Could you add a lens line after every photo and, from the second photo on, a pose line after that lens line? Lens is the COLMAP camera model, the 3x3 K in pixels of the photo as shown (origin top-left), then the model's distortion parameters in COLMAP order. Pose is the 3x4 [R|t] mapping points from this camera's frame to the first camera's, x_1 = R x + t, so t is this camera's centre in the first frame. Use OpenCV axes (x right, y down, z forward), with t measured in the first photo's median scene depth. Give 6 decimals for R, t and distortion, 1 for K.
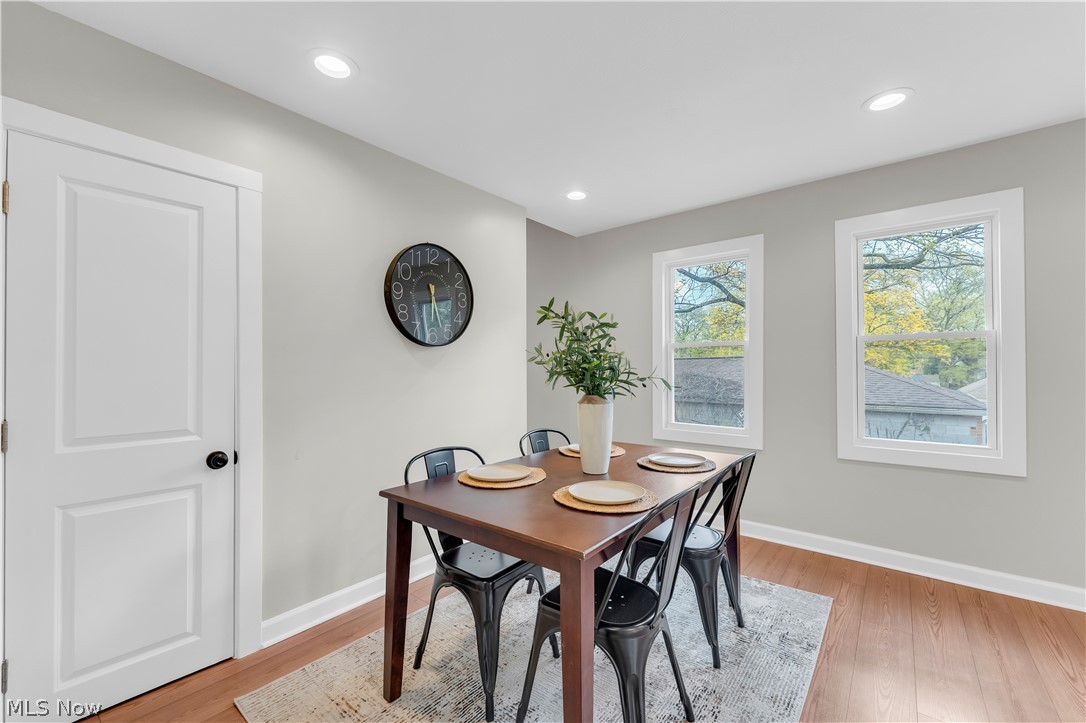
lens RADIAL K [[444.9, 0, 544.1], [0, 444.9, 362.3], [0, 0, 1]] dist [-0.004340, -0.000966]
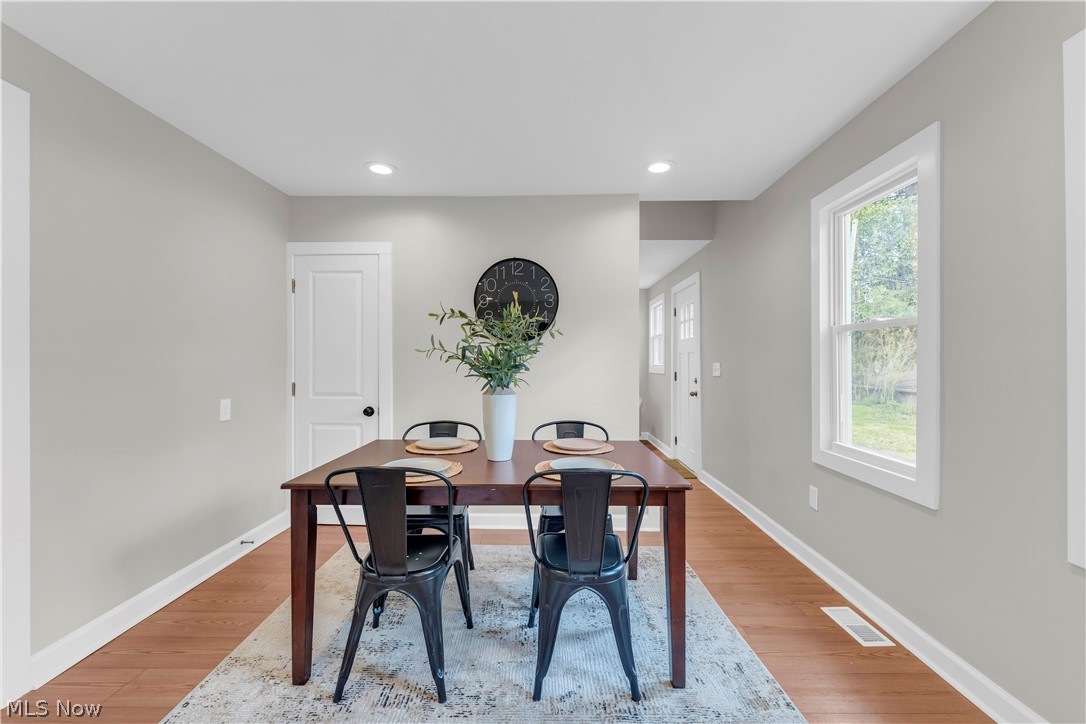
lens RADIAL K [[444.9, 0, 544.9], [0, 444.9, 361.8], [0, 0, 1]] dist [-0.004340, -0.000966]
pose [[0.613712, 0.008594, -0.789483, 0.798602], [0.005228, 0.999875, 0.014948, -0.001591], [0.789513, -0.013301, 0.613590, 0.336190]]
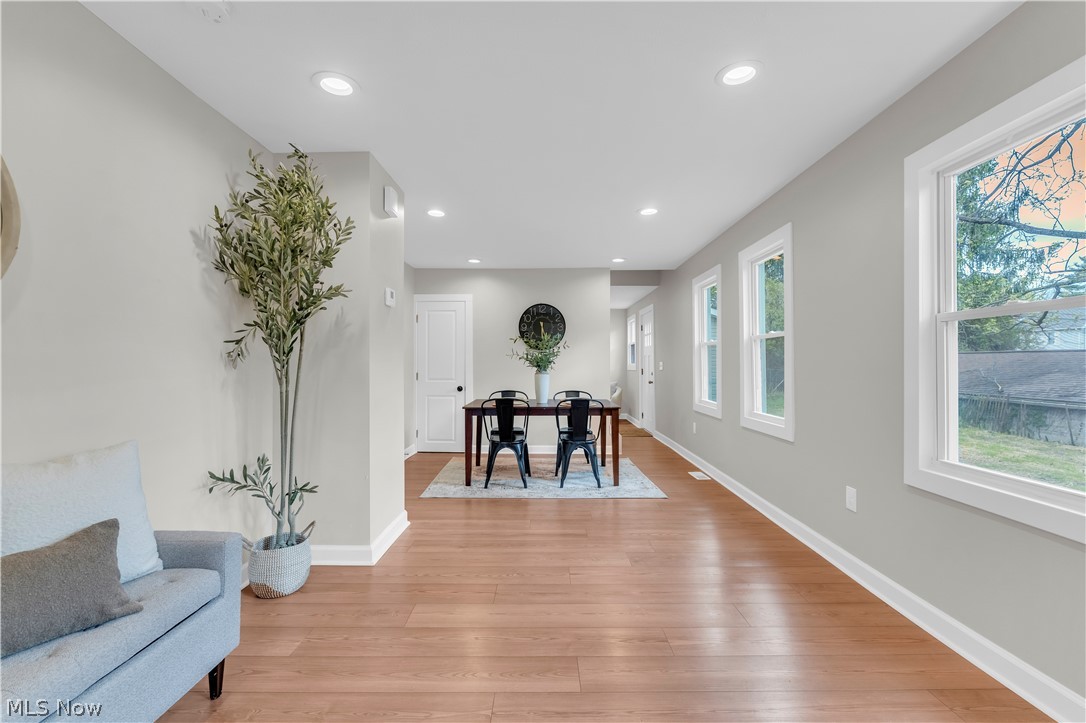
lens RADIAL K [[444.9, 0, 542.3], [0, 444.9, 359.1], [0, 0, 1]] dist [-0.004340, -0.000966]
pose [[0.615839, -0.001469, -0.787870, 1.562098], [0.006229, 0.999976, 0.003005, 0.000882], [0.787847, -0.006758, 0.615834, -0.367179]]
